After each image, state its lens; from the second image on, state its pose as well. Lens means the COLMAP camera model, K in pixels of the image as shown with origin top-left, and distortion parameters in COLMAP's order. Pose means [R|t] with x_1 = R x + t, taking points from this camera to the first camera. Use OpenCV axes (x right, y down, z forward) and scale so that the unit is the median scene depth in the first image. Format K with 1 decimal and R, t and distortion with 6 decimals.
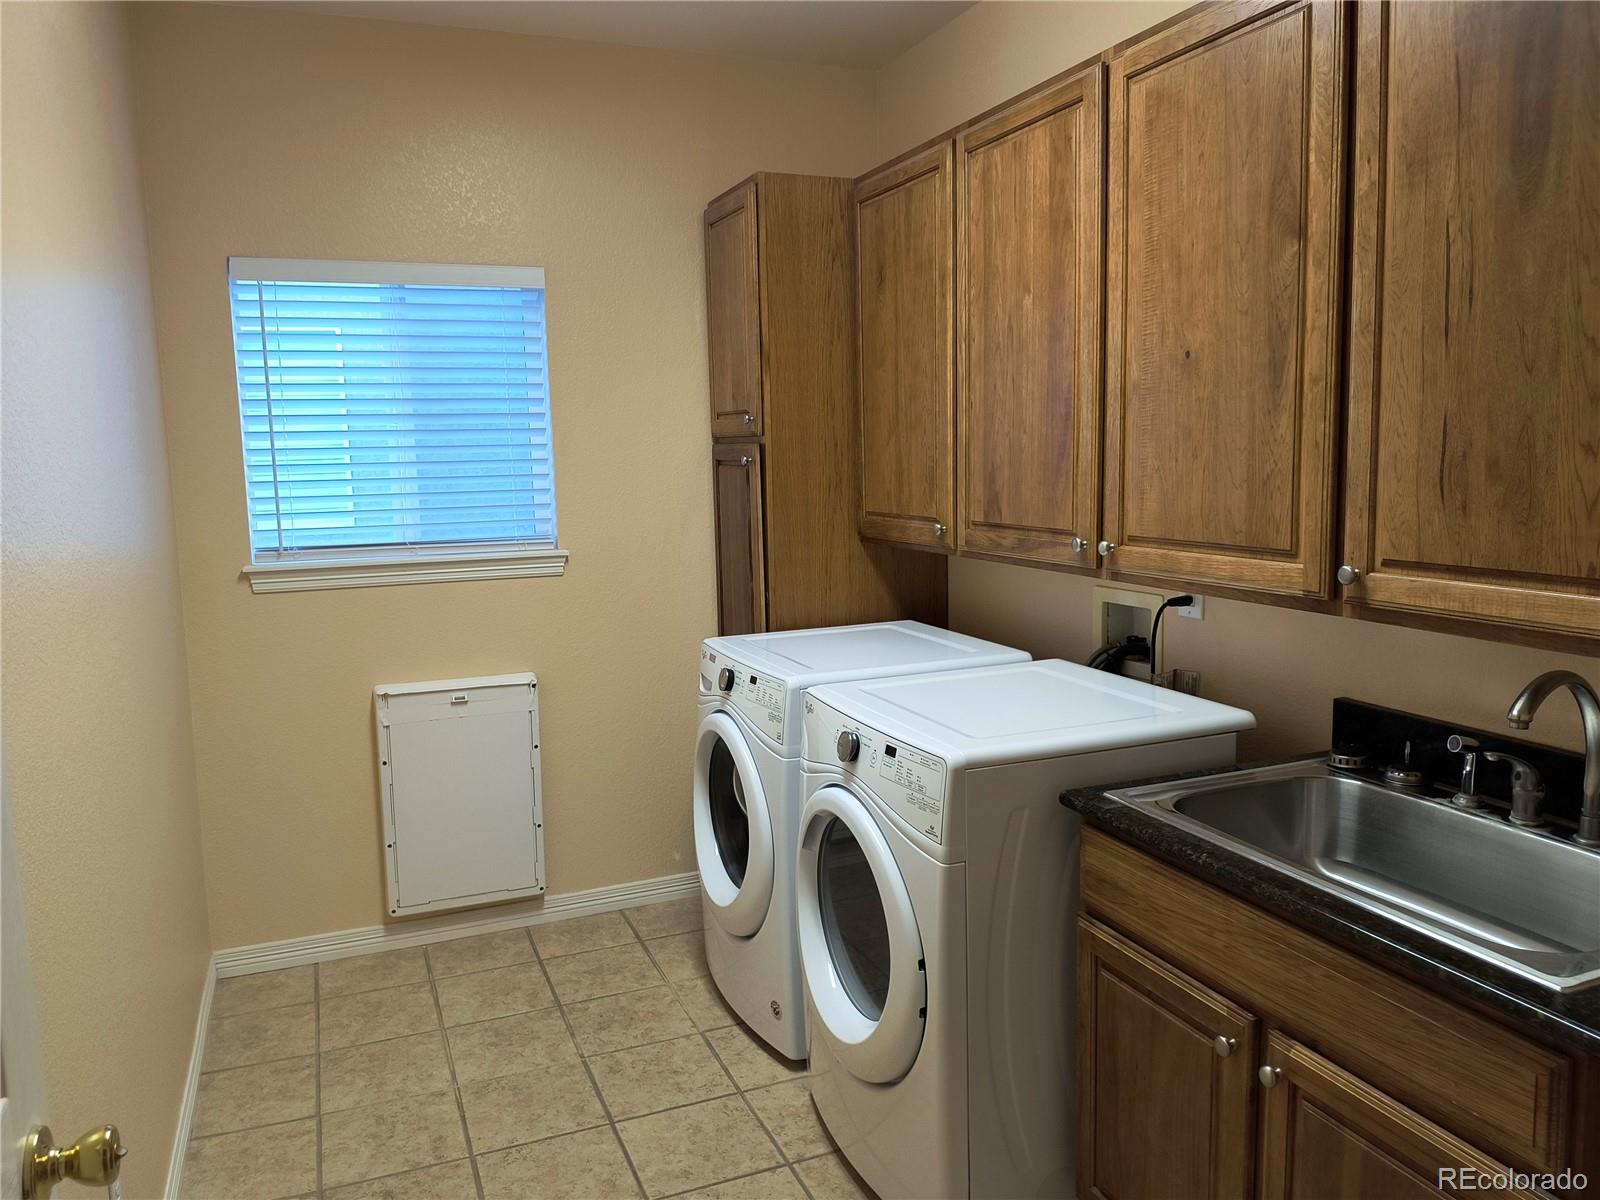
lens RADIAL K [[1166.6, 0, 797.1], [0, 1166.6, 599.5], [0, 0, 1]] dist [-0.027554, -0.031788]
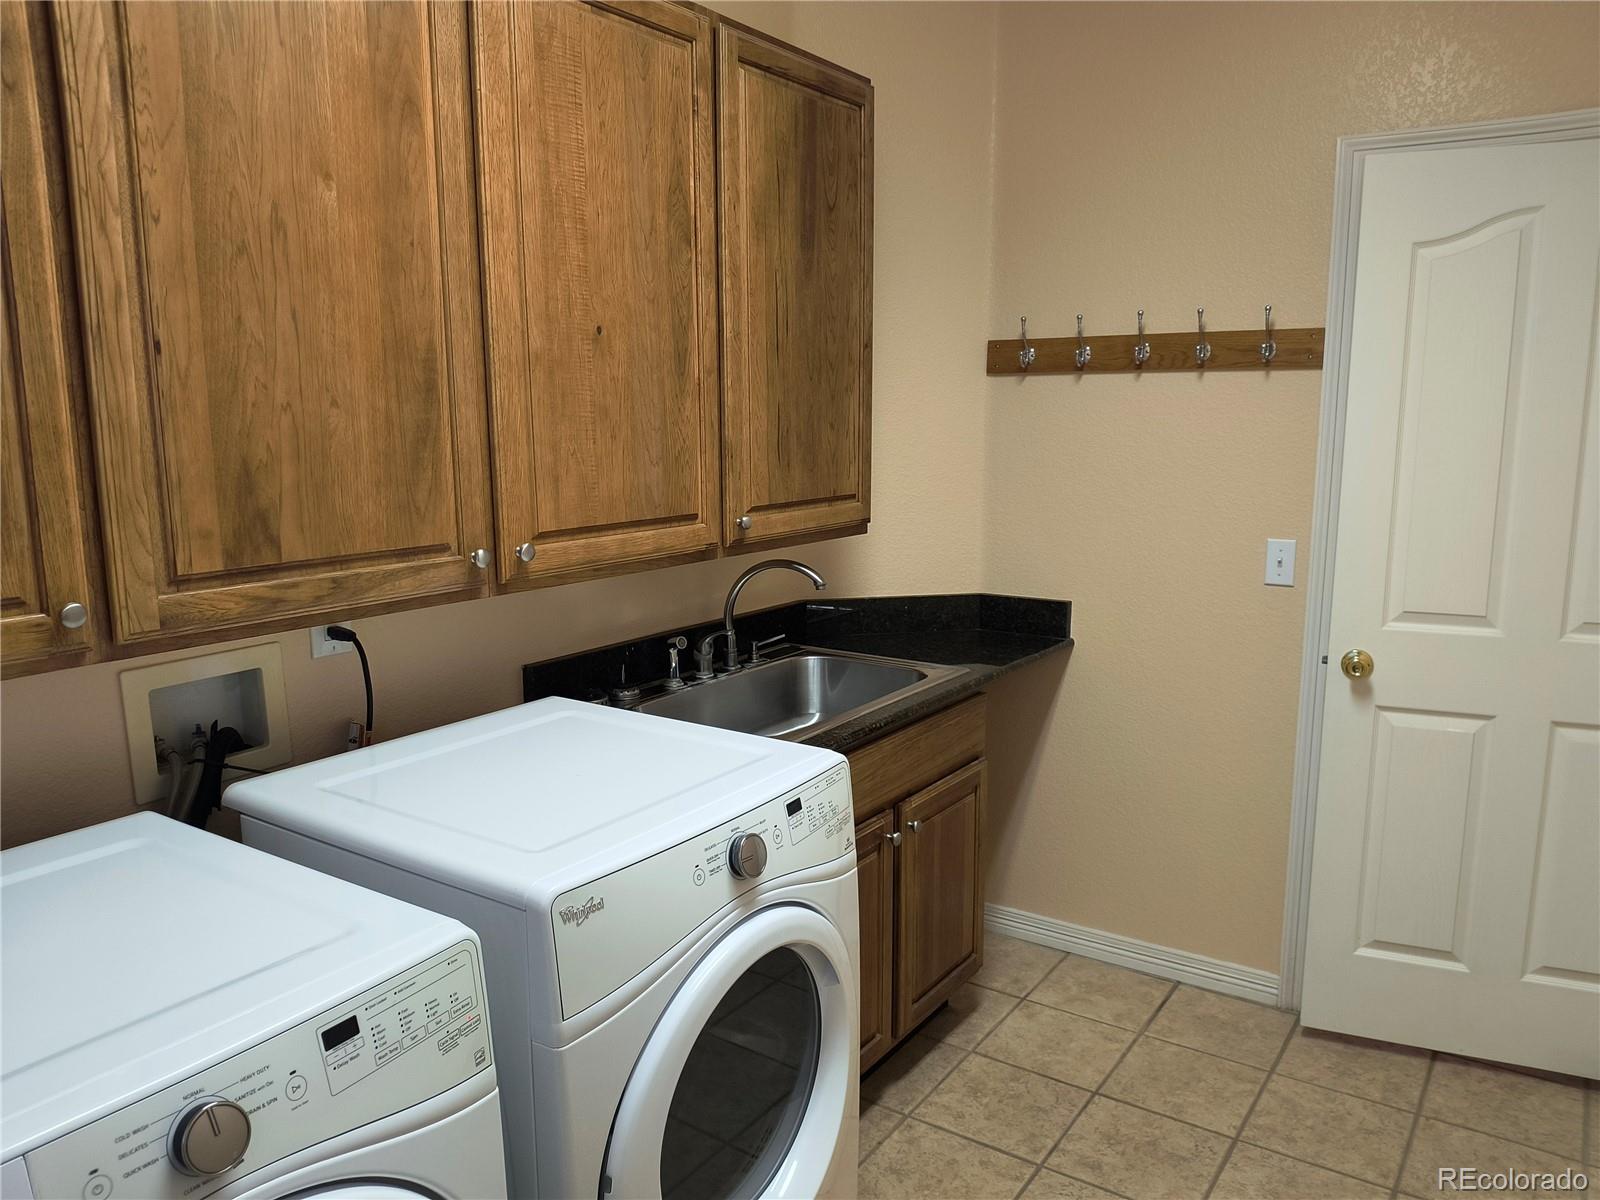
lens RADIAL K [[1166.6, 0, 777.1], [0, 1166.6, 638.4], [0, 0, 1]] dist [-0.027554, -0.031788]
pose [[-0.541310, -0.138807, 0.829287, -0.574513], [0.121439, 0.963032, 0.240462, -0.178959], [-0.832007, 0.230872, -0.504442, 1.420228]]
